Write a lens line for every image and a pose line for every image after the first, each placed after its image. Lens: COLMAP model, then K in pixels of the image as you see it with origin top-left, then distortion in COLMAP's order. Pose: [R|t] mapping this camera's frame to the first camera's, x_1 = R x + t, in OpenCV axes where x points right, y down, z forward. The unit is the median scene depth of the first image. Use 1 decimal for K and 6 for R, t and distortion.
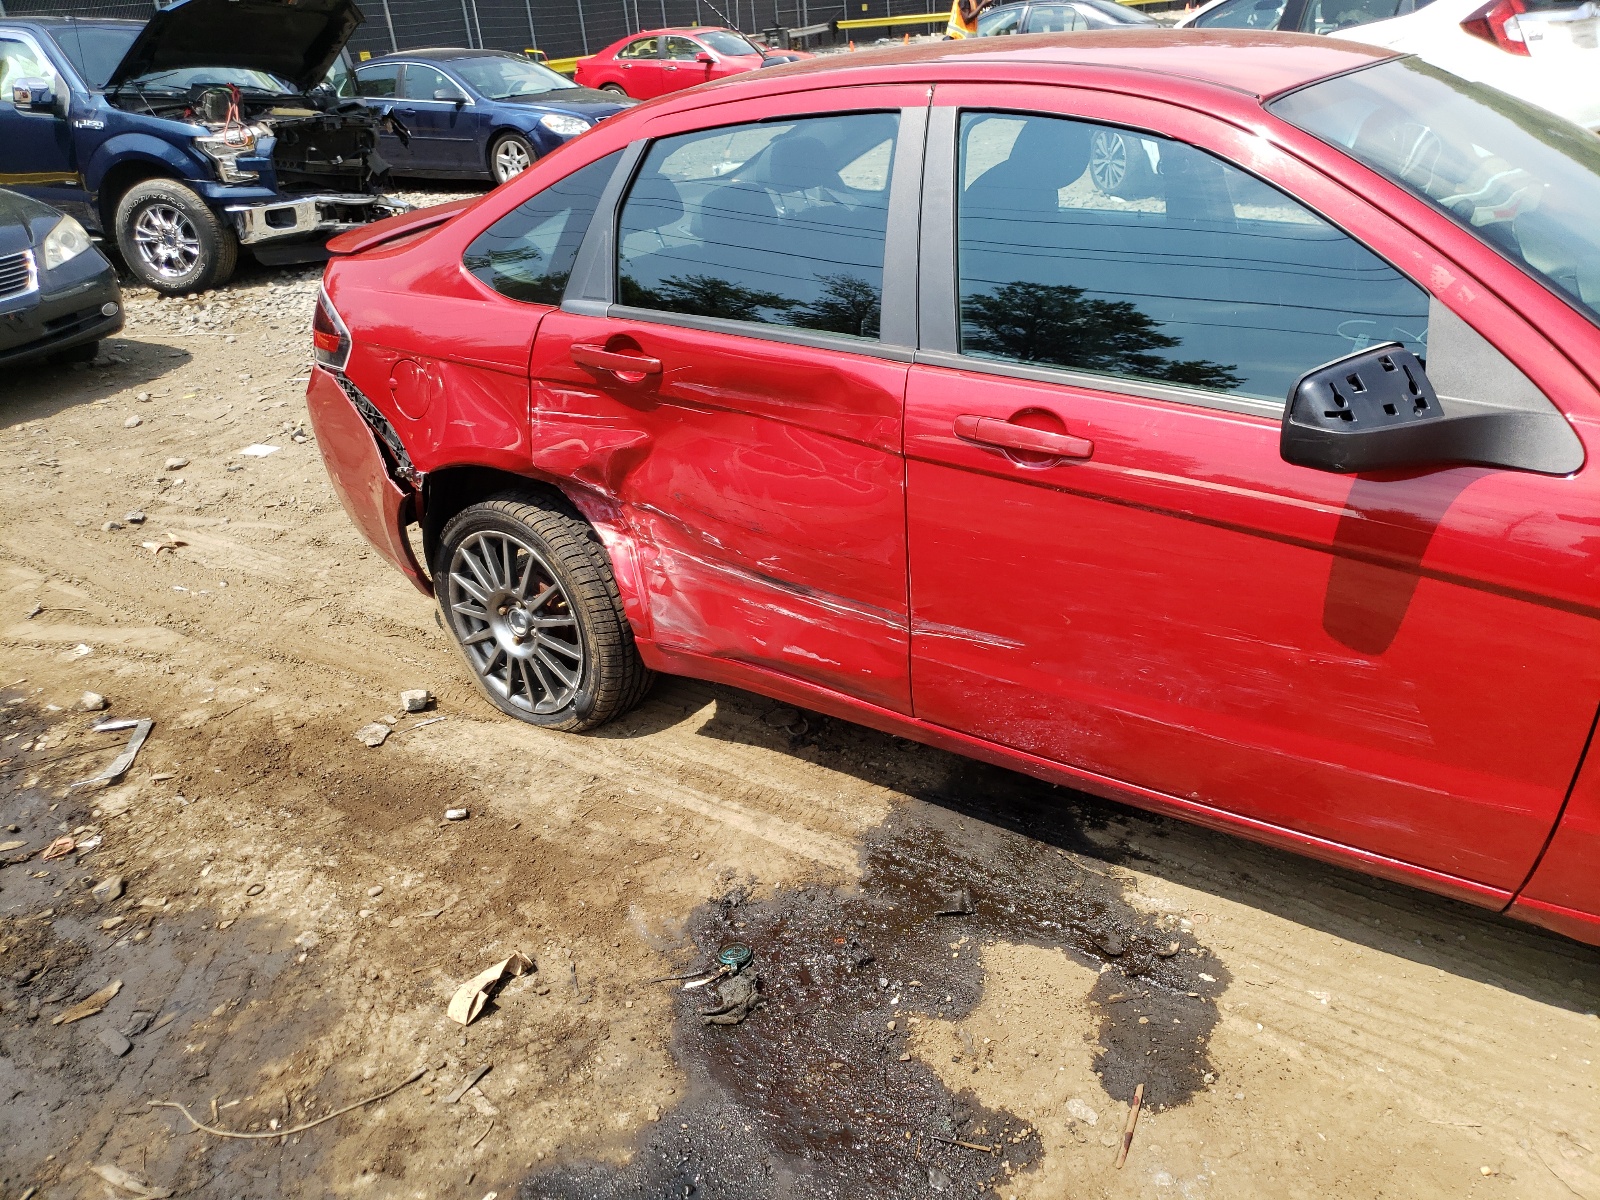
lens RADIAL K [[1244.7, 0, 800.0], [0, 1244.7, 600.0], [0, 0, 1]] dist [0.044861, -0.057207]
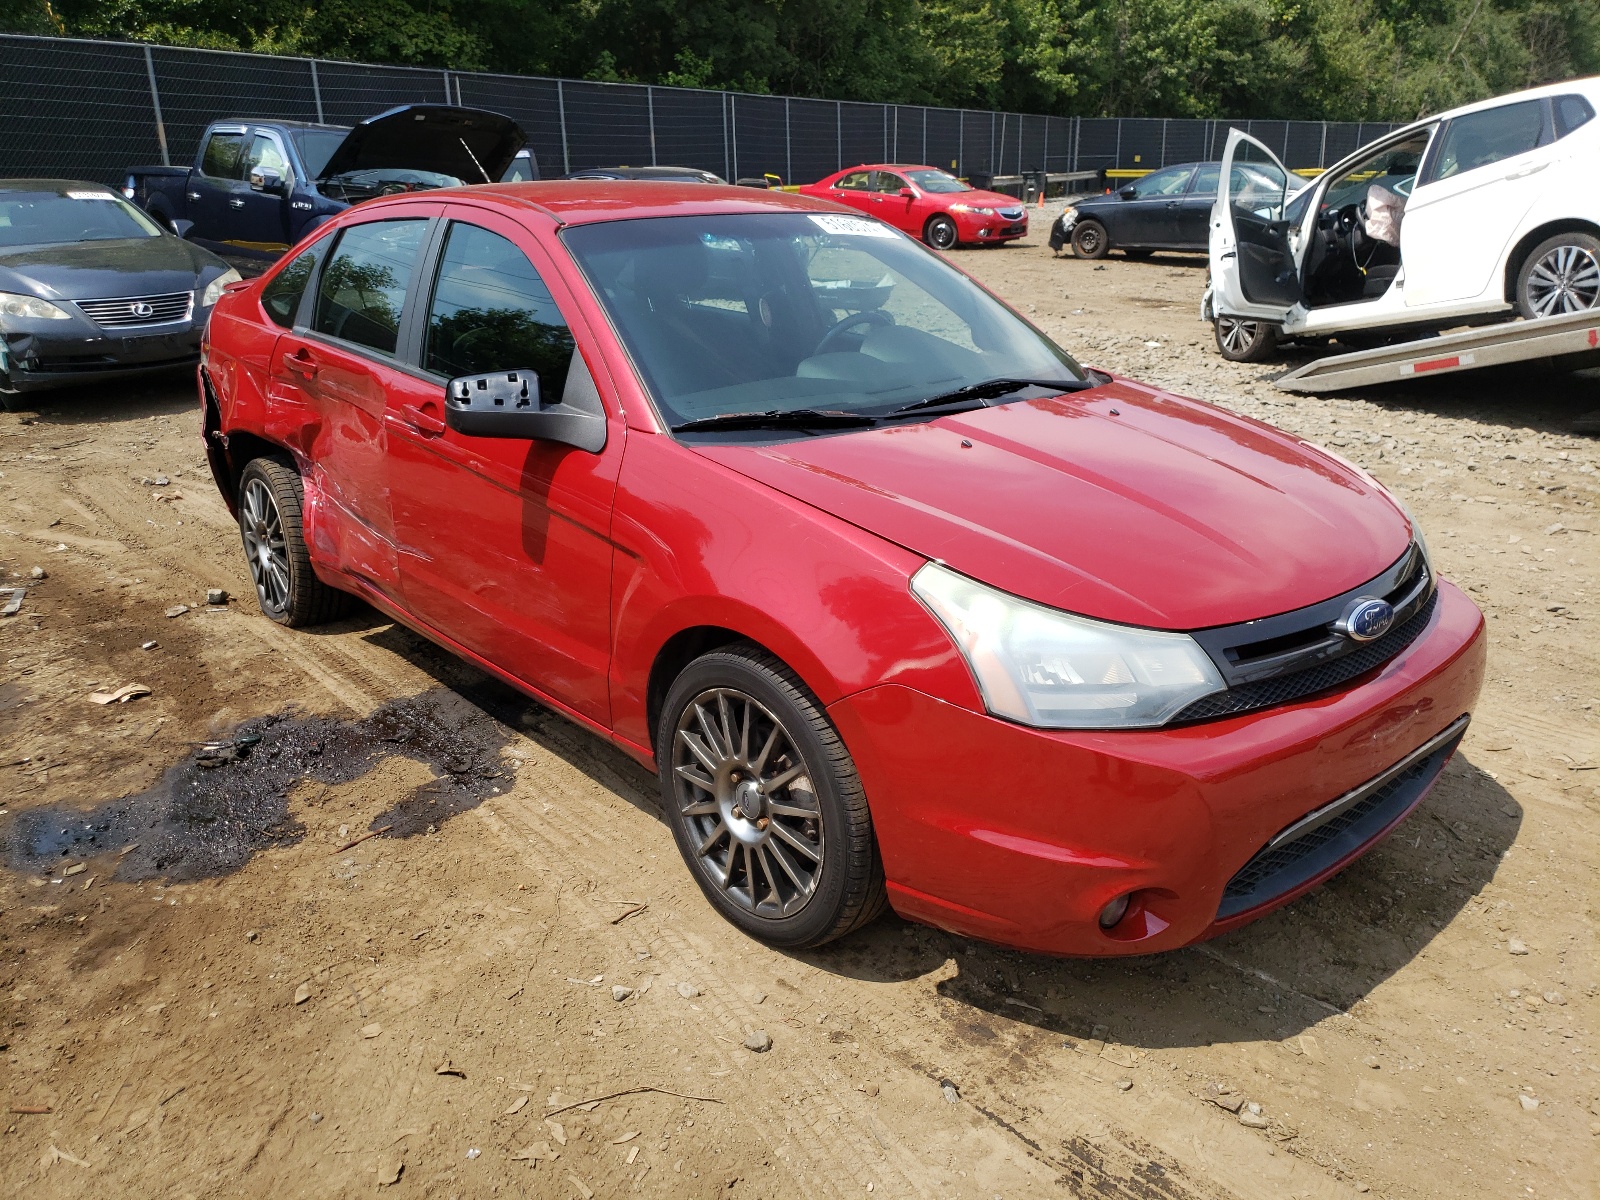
lens RADIAL K [[1253.9, 0, 800.0], [0, 1253.9, 600.0], [0, 0, 1]] dist [0.003329, 0.000211]
pose [[0.970376, 0.136082, -0.199628, 0.686208], [-0.154078, 0.985015, -0.077500, 0.100657], [0.186091, 0.105963, 0.976802, -0.305852]]
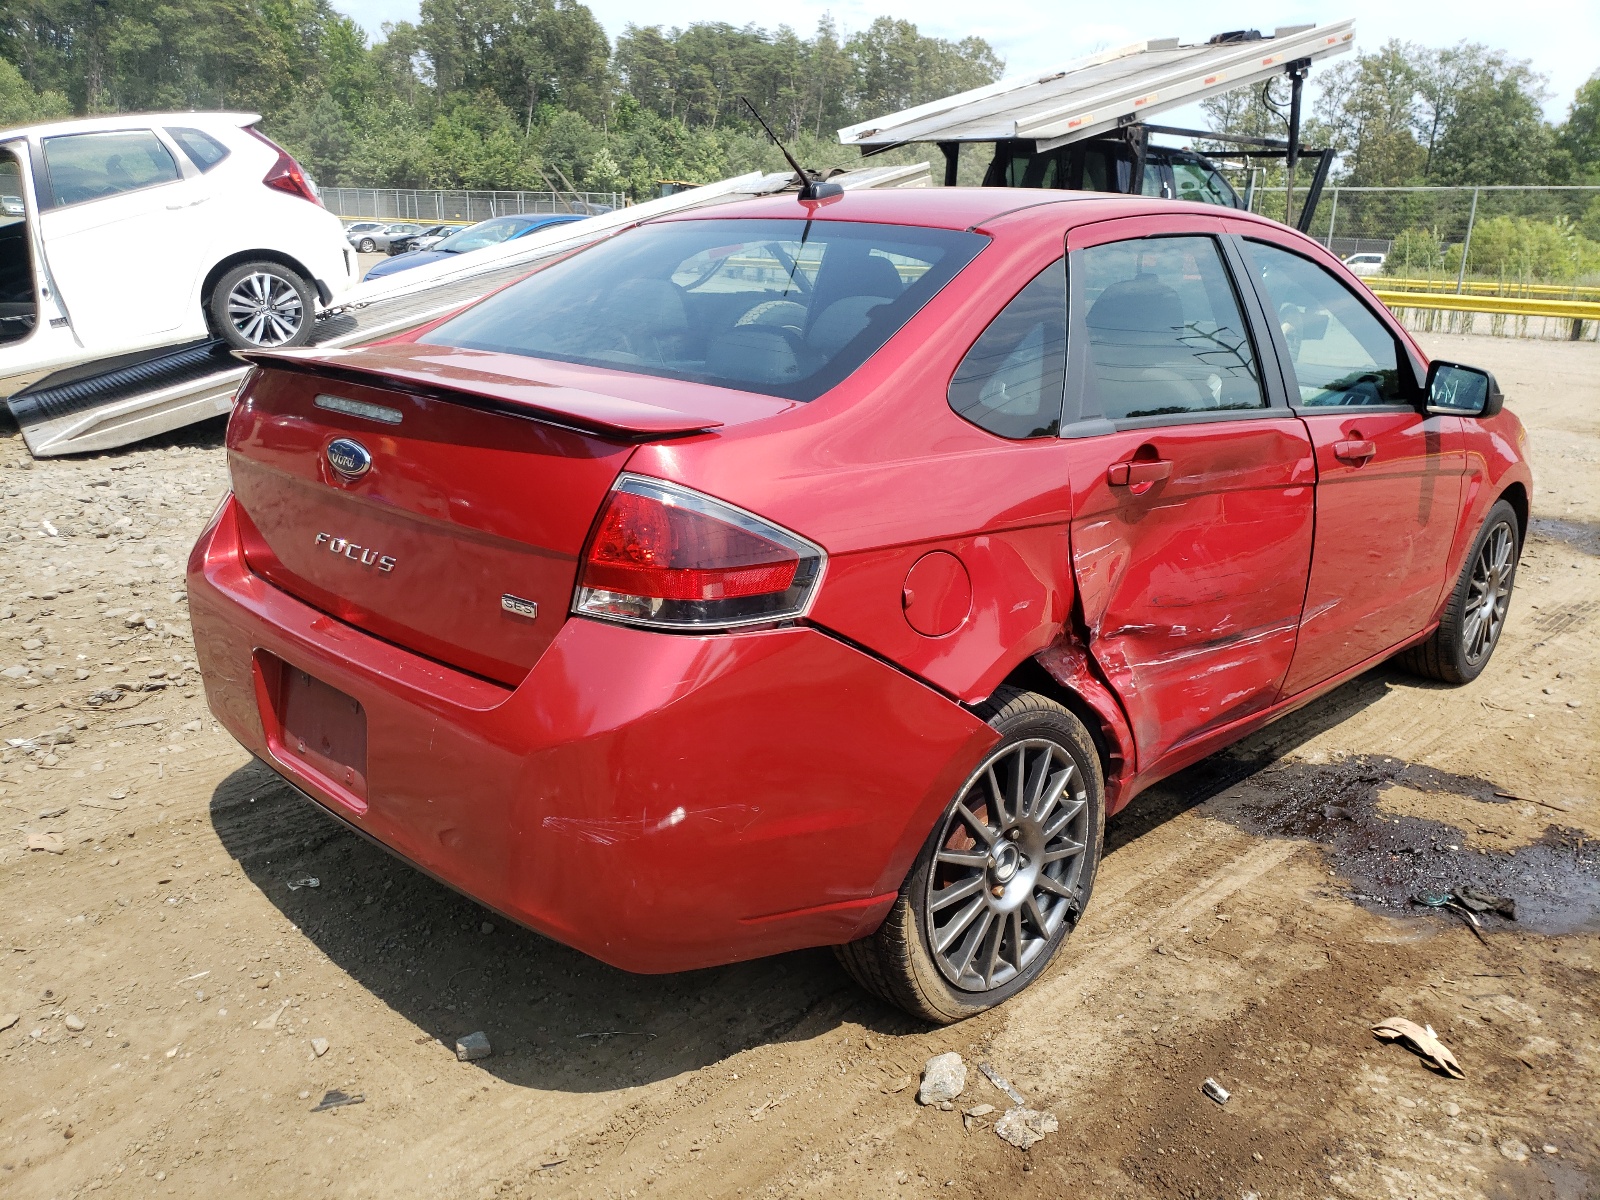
lens RADIAL K [[1253.9, 0, 800.0], [0, 1253.9, 600.0], [0, 0, 1]] dist [0.003329, 0.000211]
pose [[0.162454, -0.196254, 0.967002, -0.975525], [0.374024, 0.919132, 0.123703, -0.276904], [-0.913080, 0.341586, 0.222720, 0.915425]]
